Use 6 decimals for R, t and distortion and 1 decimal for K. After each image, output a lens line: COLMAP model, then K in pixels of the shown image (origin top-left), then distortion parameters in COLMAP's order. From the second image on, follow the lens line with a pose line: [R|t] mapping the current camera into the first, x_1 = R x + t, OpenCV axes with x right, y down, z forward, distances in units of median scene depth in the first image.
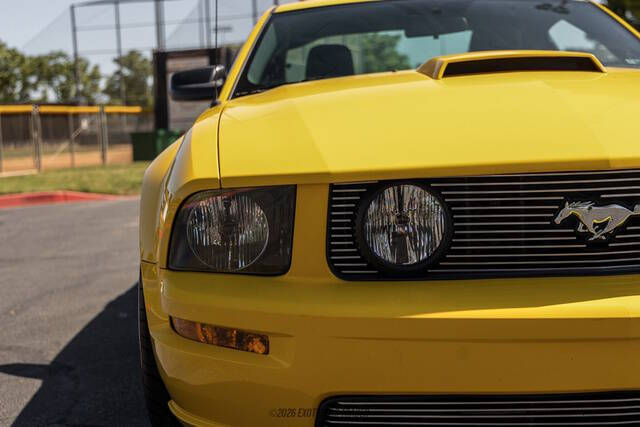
lens RADIAL K [[945.9, 0, 320.0], [0, 945.9, 213.5], [0, 0, 1]] dist [0.002555, 0.011018]
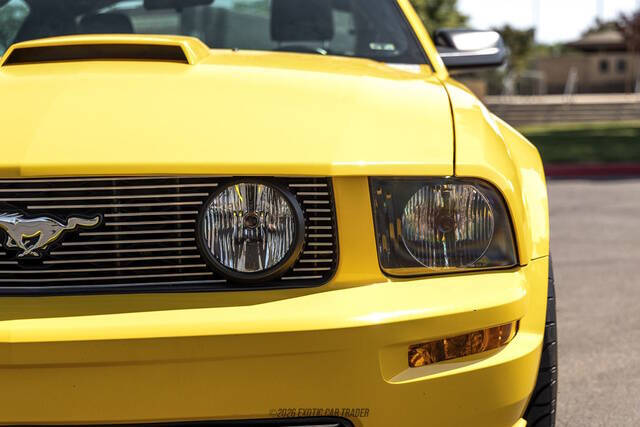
lens RADIAL K [[1235.6, 0, 320.0], [0, 1235.6, 213.5], [0, 0, 1]] dist [-0.012103, -0.016024]
pose [[0.999313, 0.025498, -0.026898, 0.578277], [-0.025644, 0.999658, -0.005078, -0.013177], [0.026759, 0.005764, 0.999625, -0.153771]]
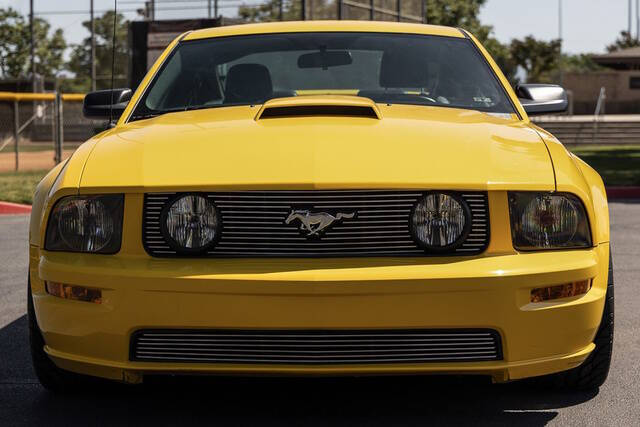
lens RADIAL K [[1327.6, 0, 320.0], [0, 1327.6, 213.5], [0, 0, 1]] dist [0.001160, 0.171750]
pose [[0.998902, 0.032907, -0.033346, 0.363005], [-0.033695, 0.999160, -0.023343, 0.041490], [0.032550, 0.024441, 0.999171, -1.137099]]
